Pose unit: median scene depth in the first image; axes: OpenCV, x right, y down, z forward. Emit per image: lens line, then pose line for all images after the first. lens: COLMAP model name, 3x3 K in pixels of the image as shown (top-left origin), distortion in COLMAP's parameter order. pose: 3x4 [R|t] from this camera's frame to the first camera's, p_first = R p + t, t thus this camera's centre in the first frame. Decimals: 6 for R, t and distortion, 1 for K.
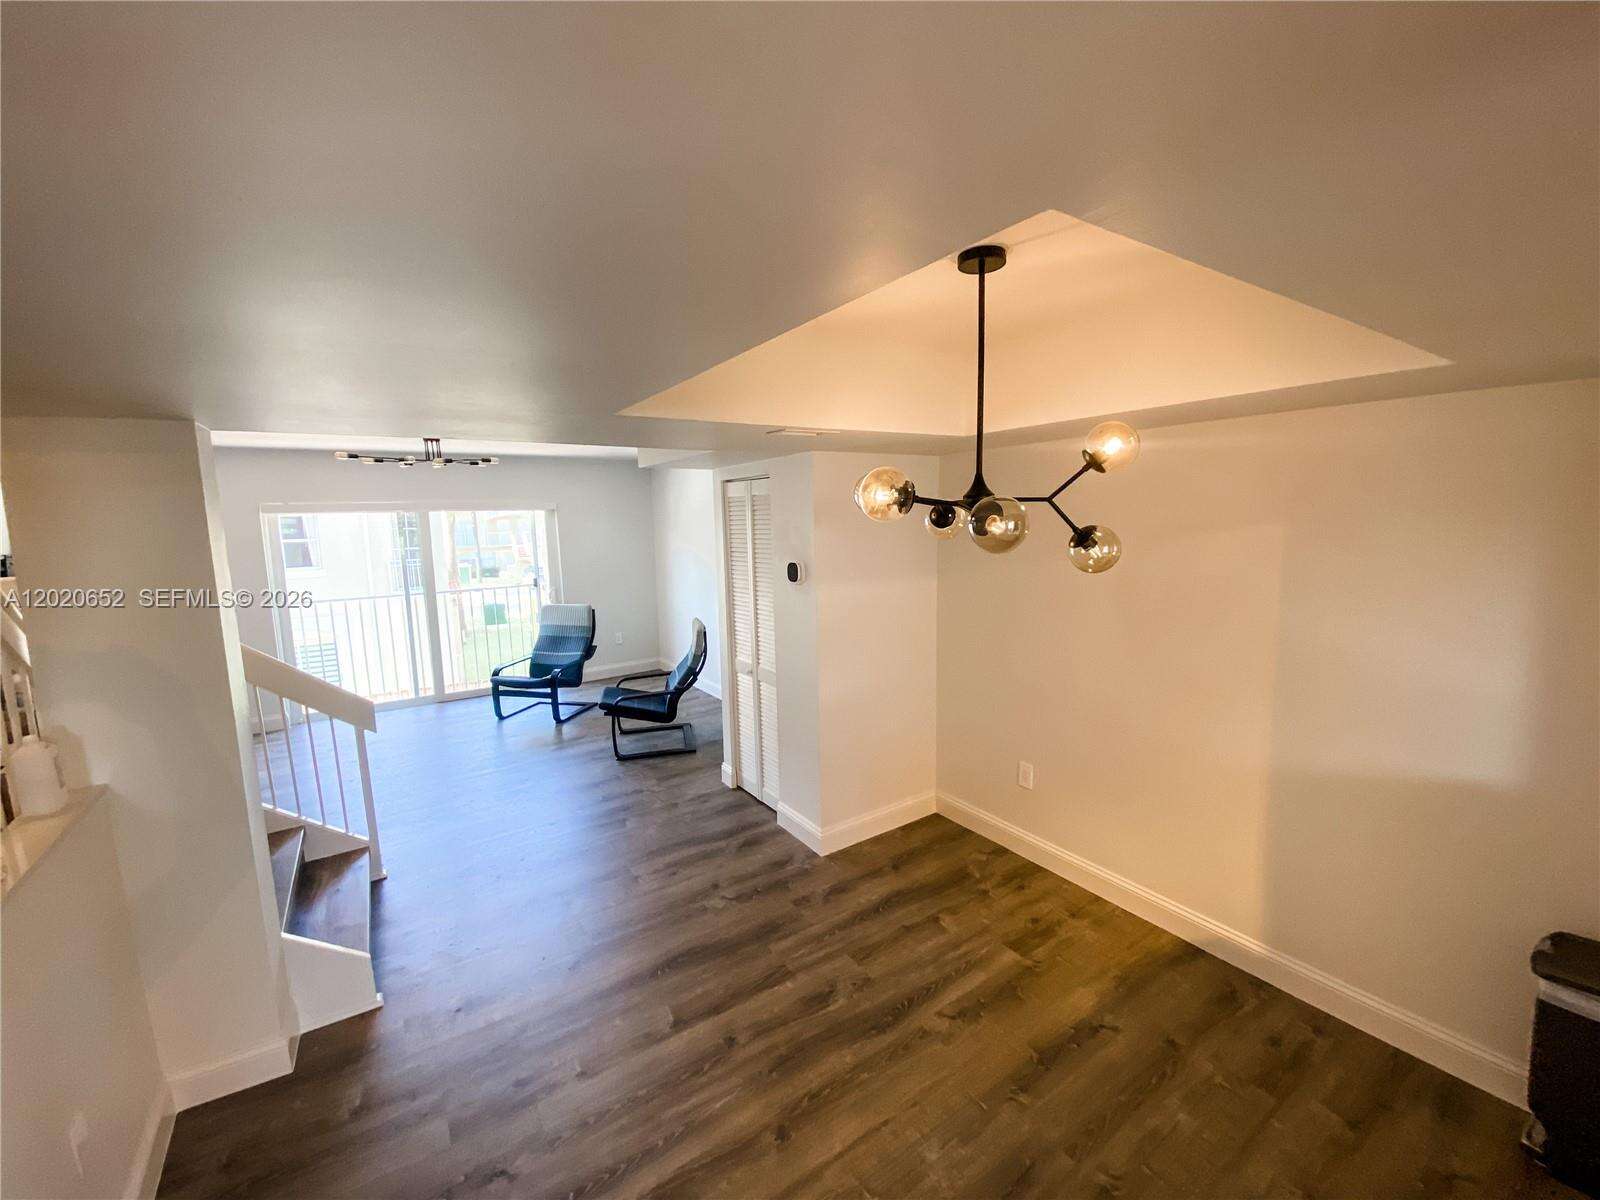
lens RADIAL K [[645.9, 0, 842.2], [0, 645.9, 614.4], [0, 0, 1]] dist [-0.005547, -0.002993]
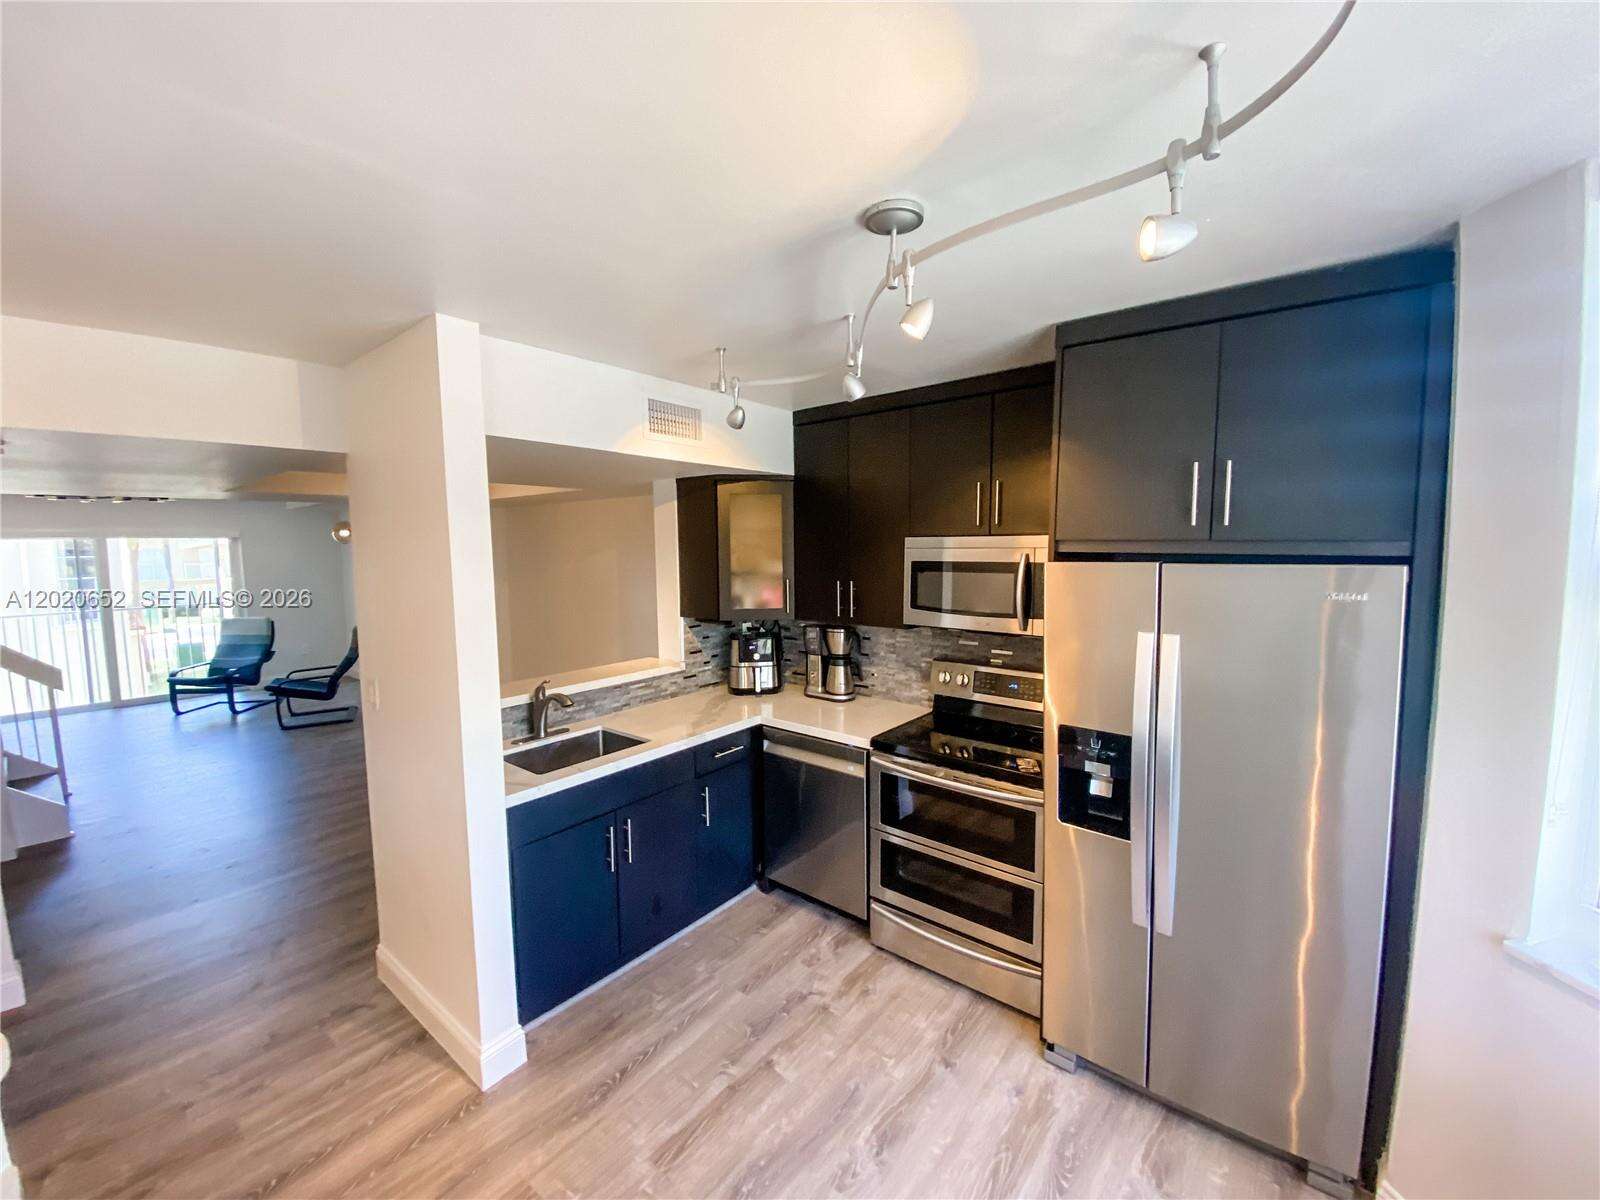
lens RADIAL K [[645.9, 0, 790.3], [0, 645.9, 597.4], [0, 0, 1]] dist [-0.005547, -0.002993]
pose [[0.967698, -0.010944, 0.251876, 0.268219], [0.029947, 0.996974, -0.071738, 0.067829], [-0.250328, 0.076964, 0.965097, -0.438909]]
